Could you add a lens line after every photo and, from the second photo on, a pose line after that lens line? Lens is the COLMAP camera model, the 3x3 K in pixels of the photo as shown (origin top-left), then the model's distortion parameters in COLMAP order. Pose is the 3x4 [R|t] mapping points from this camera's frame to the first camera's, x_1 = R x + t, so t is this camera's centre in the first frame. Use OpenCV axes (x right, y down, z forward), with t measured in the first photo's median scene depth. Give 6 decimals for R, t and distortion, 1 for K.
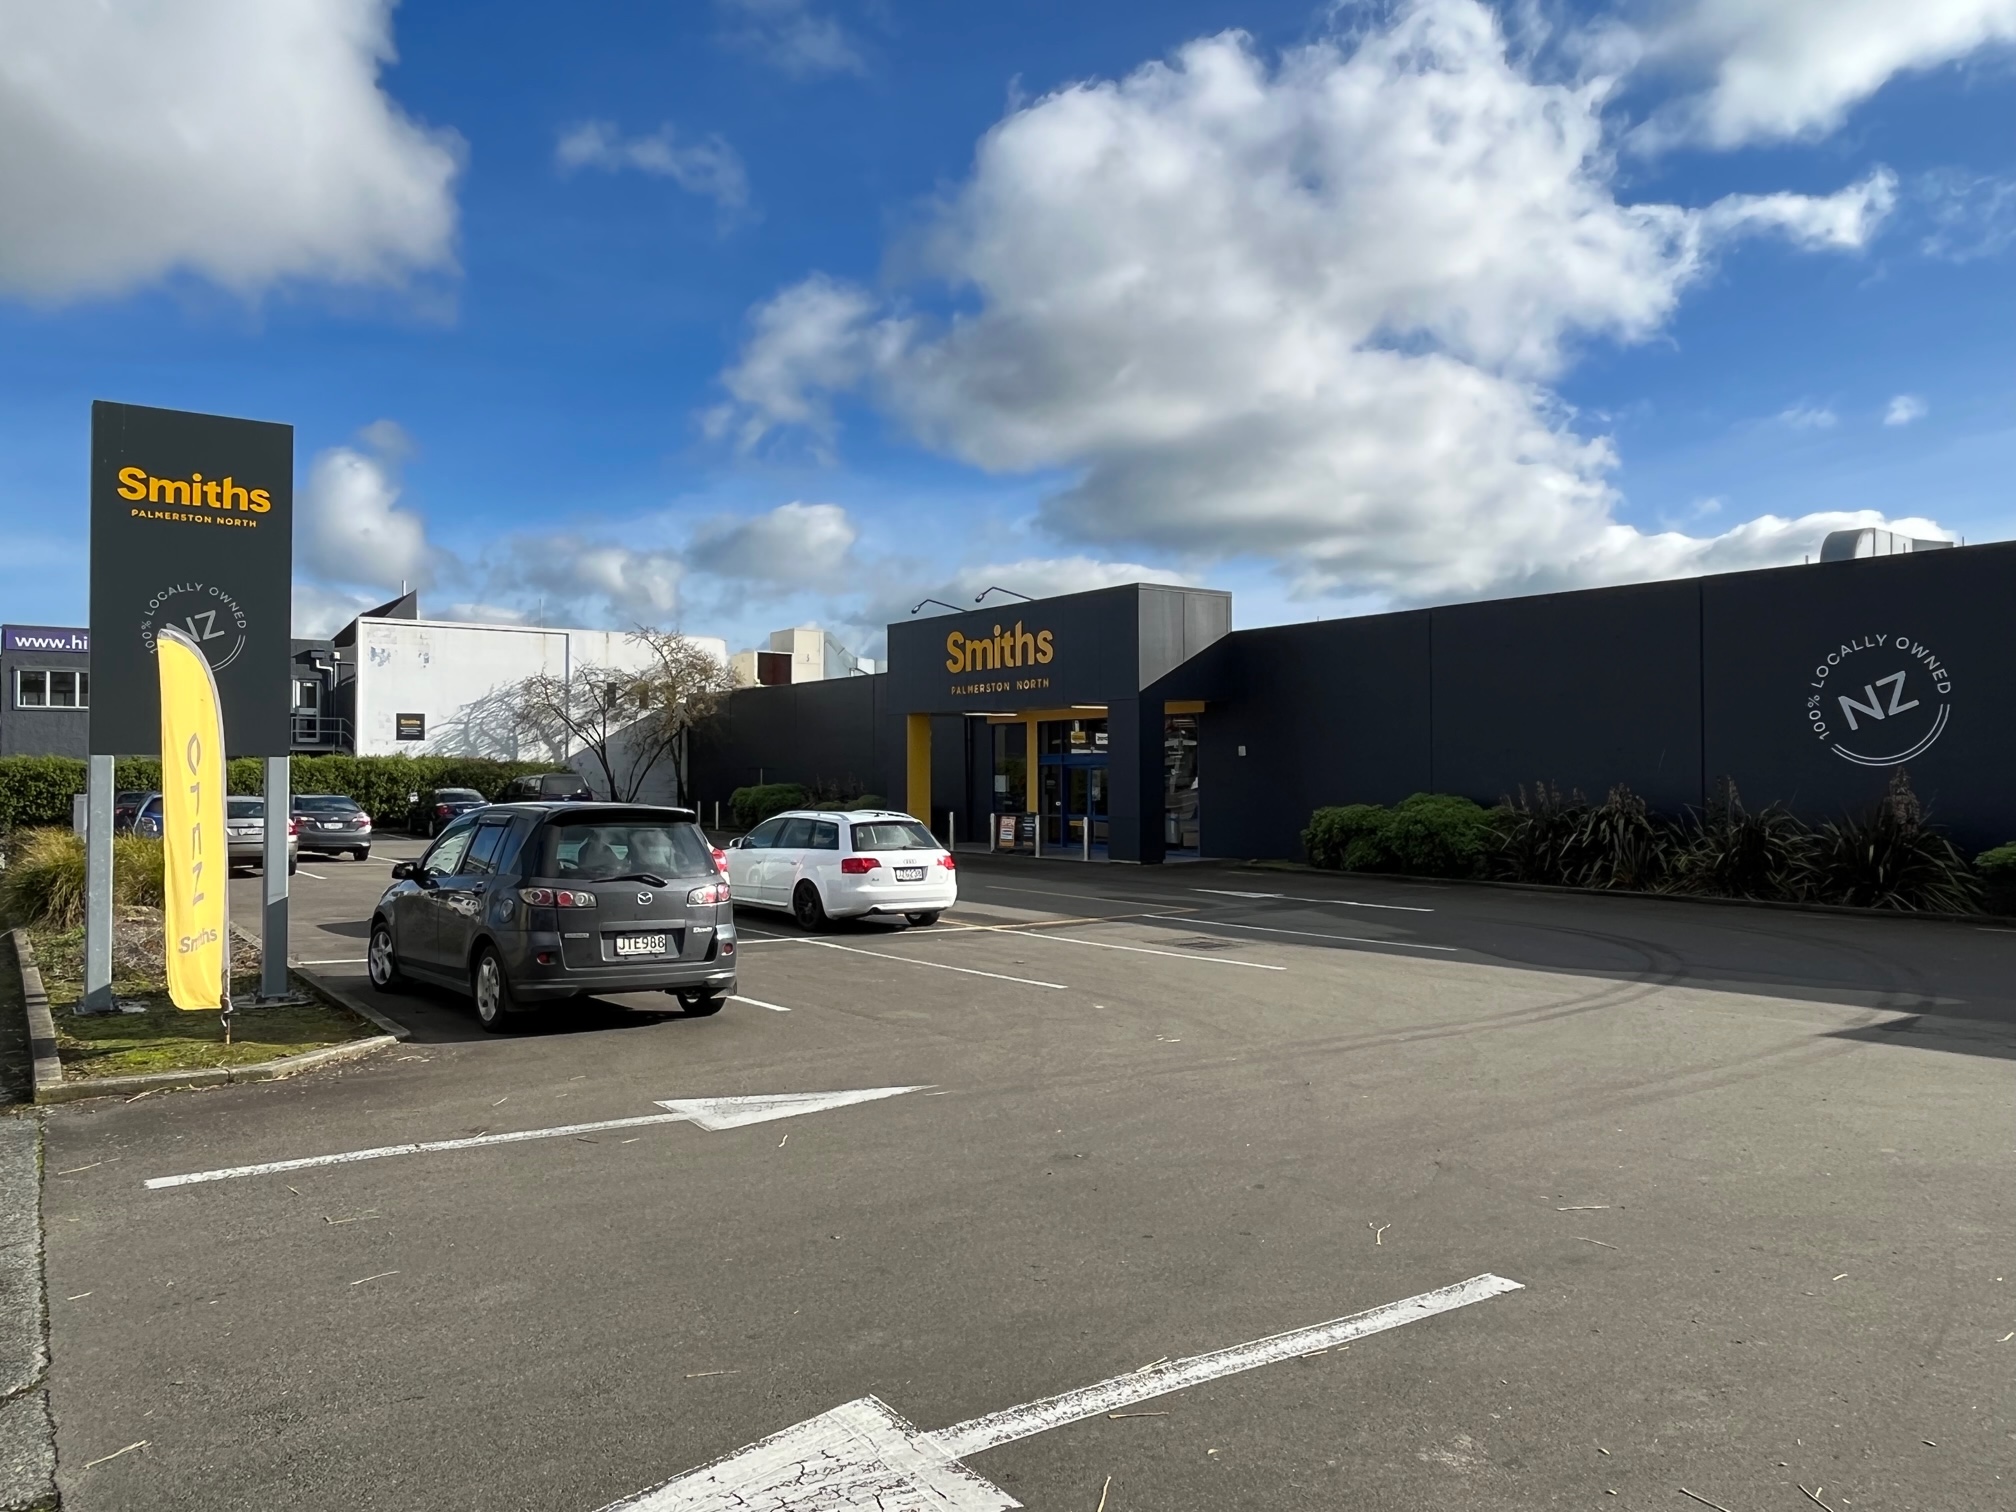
lens RADIAL K [[1429.5, 0, 1008.0], [0, 1429.5, 756.0], [0, 0, 1]] dist [-0.003768, -0.000807]
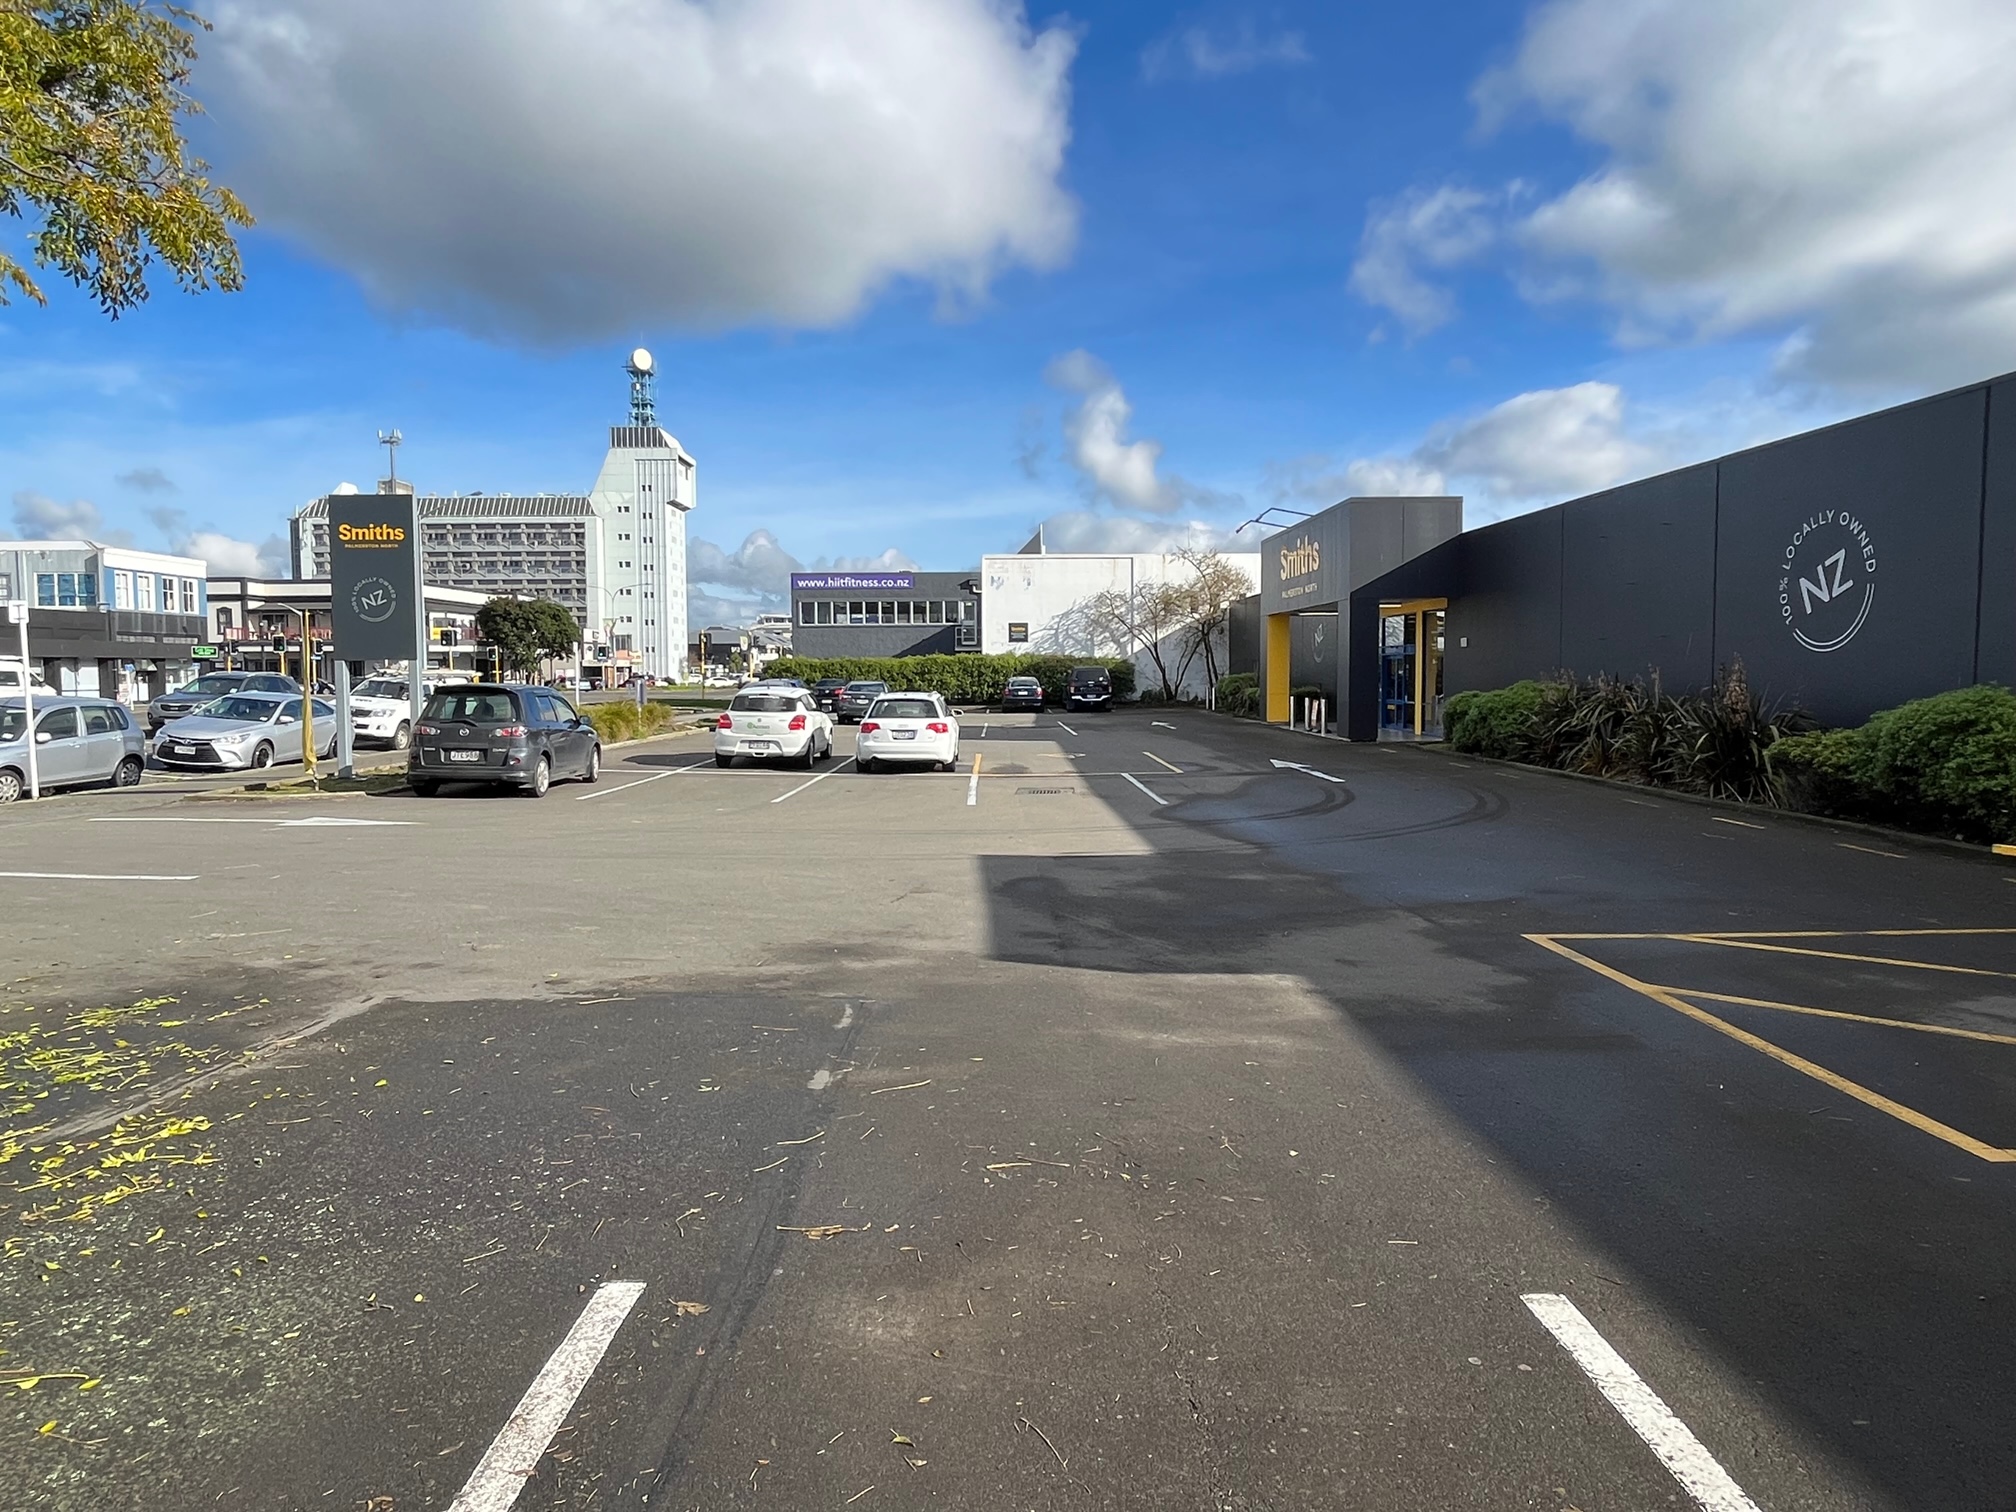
lens RADIAL K [[1237.9, 0, 1008.0], [0, 1237.9, 756.0], [0, 0, 1]] dist [0.004658, 0.000873]
pose [[0.817485, 0.036018, -0.574822, 0.282998], [0.013204, 0.996608, 0.081224, 0.000939], [0.575798, -0.073990, 0.814237, 0.009280]]
